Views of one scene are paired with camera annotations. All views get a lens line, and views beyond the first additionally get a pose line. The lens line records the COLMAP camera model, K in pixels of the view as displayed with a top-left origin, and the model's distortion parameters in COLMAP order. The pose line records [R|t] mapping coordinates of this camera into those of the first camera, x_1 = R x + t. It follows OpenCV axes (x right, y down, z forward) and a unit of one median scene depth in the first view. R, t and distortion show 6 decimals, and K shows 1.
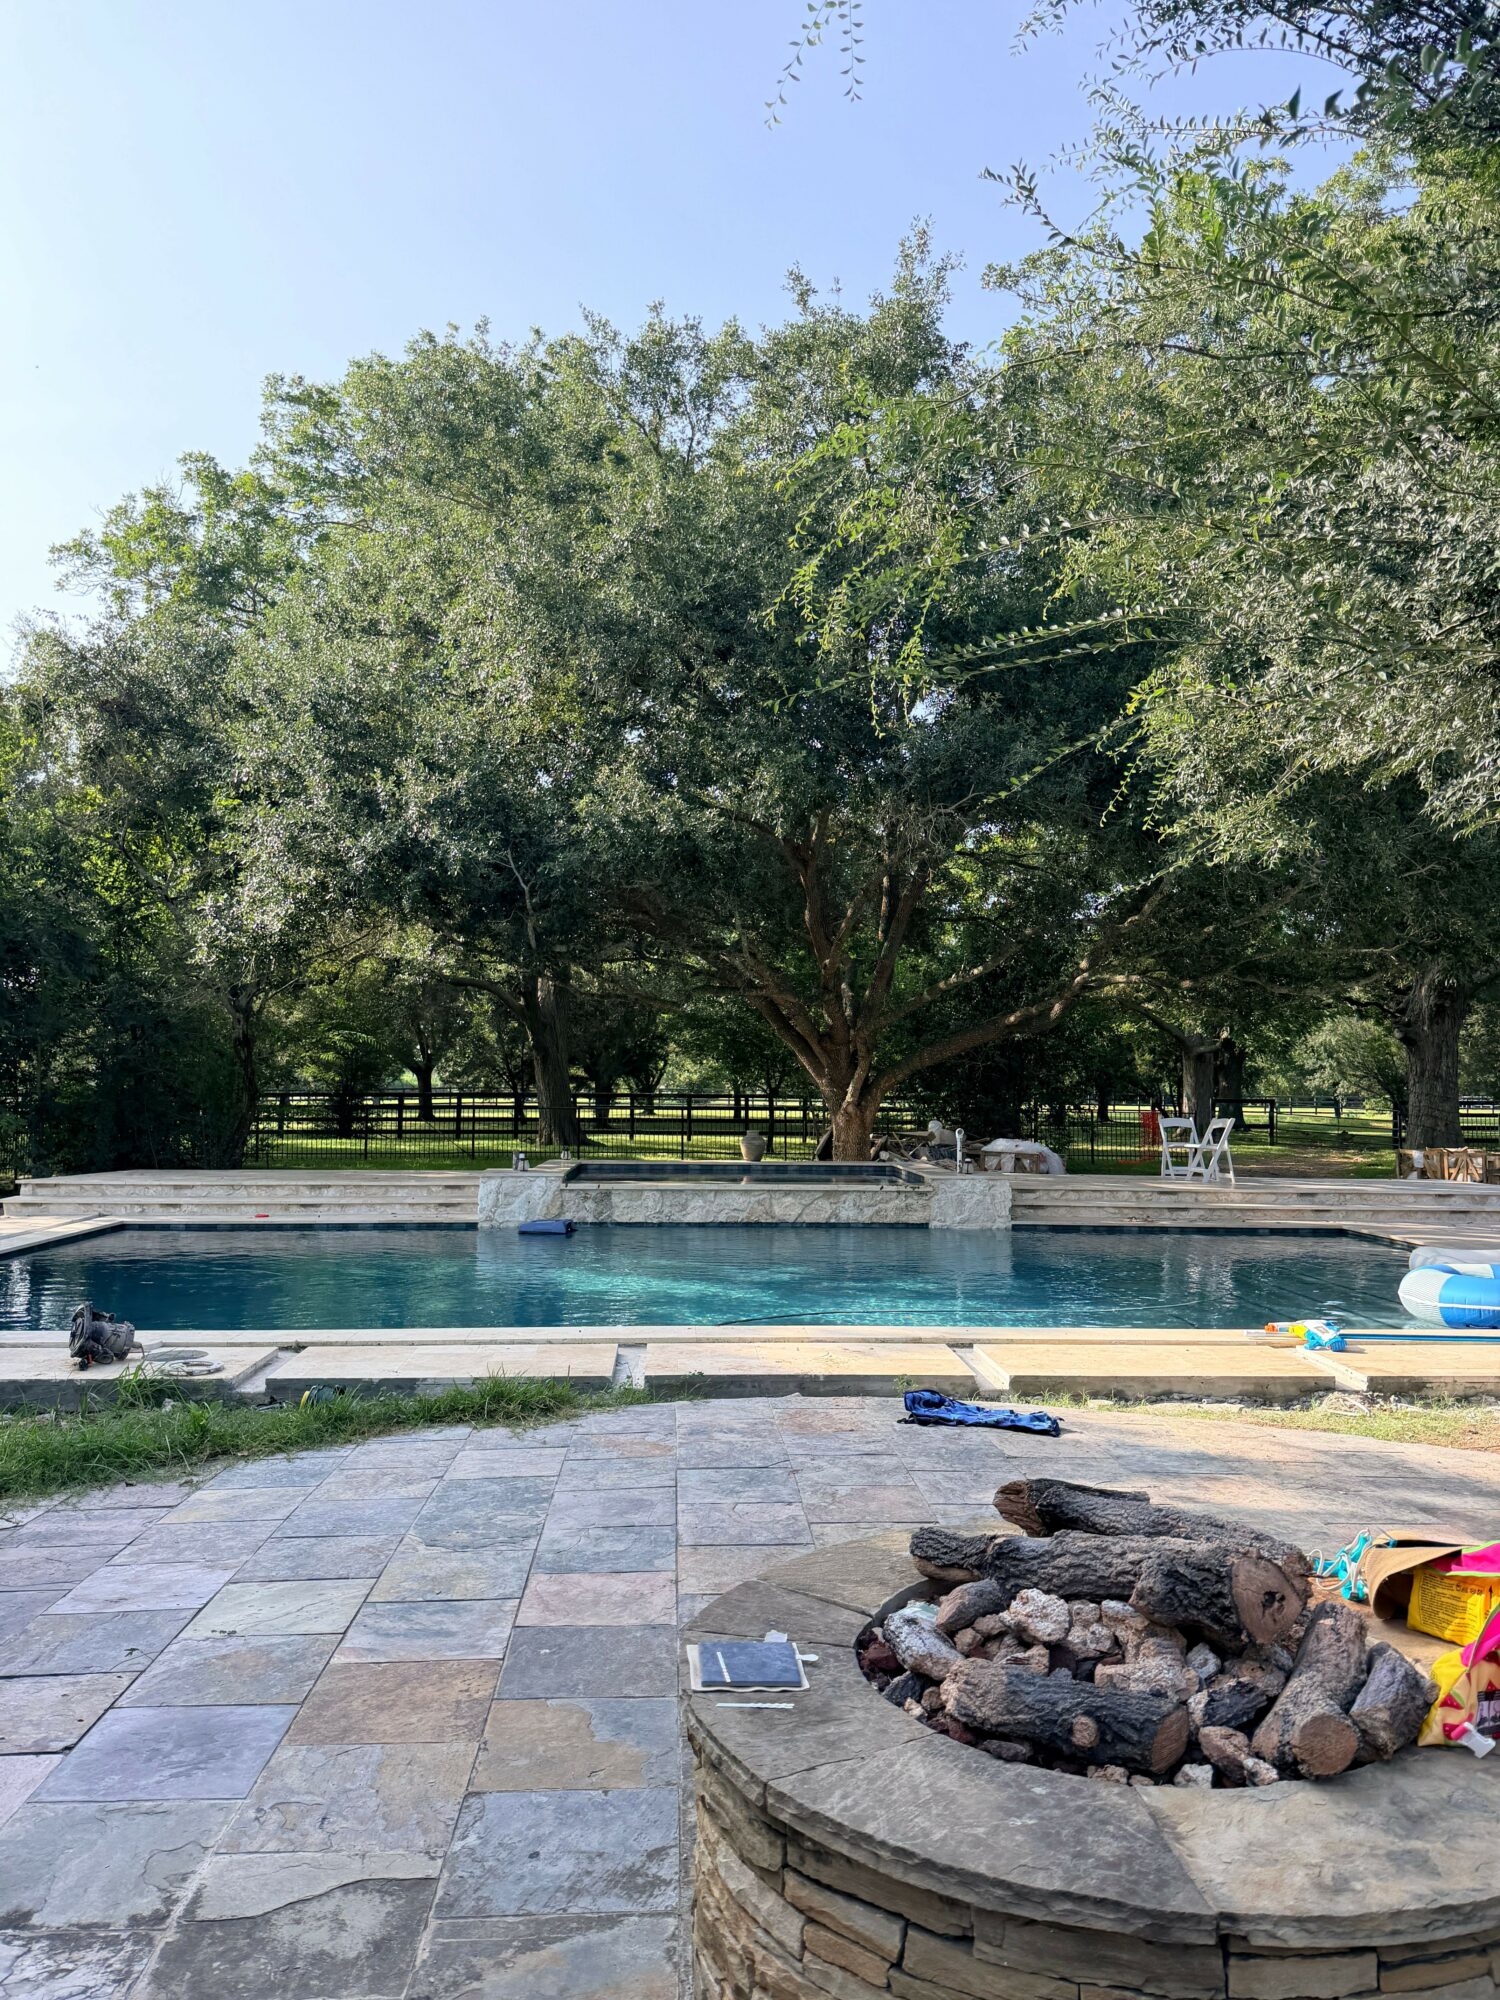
lens RADIAL K [[1370.8, 0, 744.1], [0, 1370.8, 991.9], [0, 0, 1]] dist [0.156050, -0.252189]
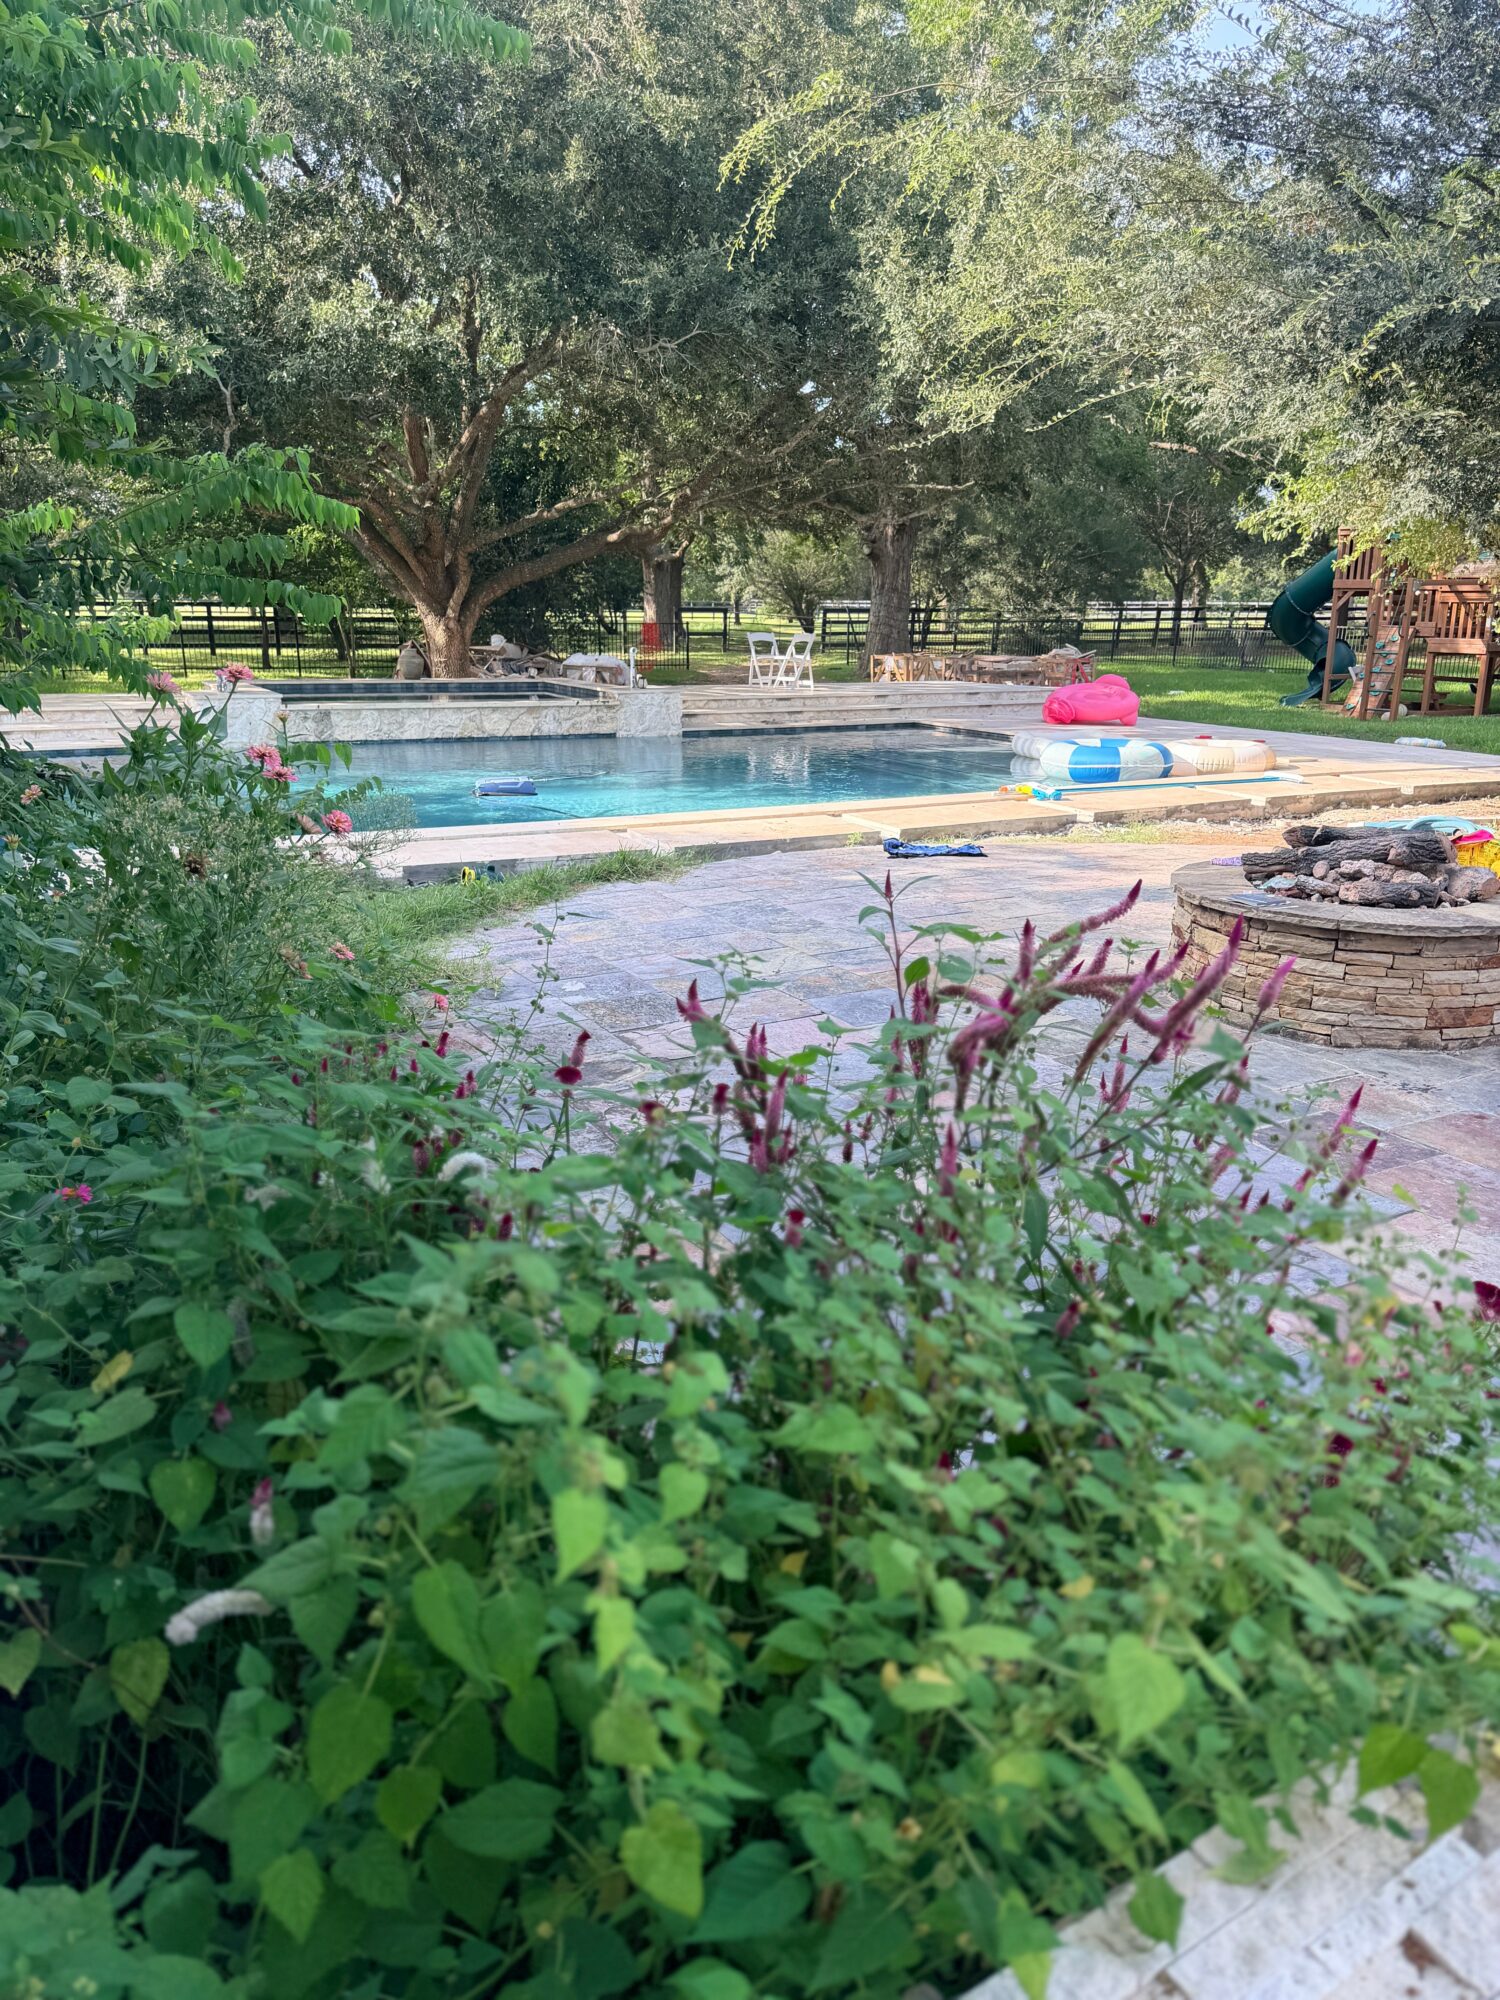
lens RADIAL K [[1370.8, 0, 744.1], [0, 1370.8, 991.9], [0, 0, 1]] dist [0.156050, -0.252189]
pose [[0.909292, -0.112057, 0.400788, -0.259712], [-0.032690, 0.940857, 0.337222, -0.023058], [-0.414872, -0.319736, 0.851851, -0.108314]]
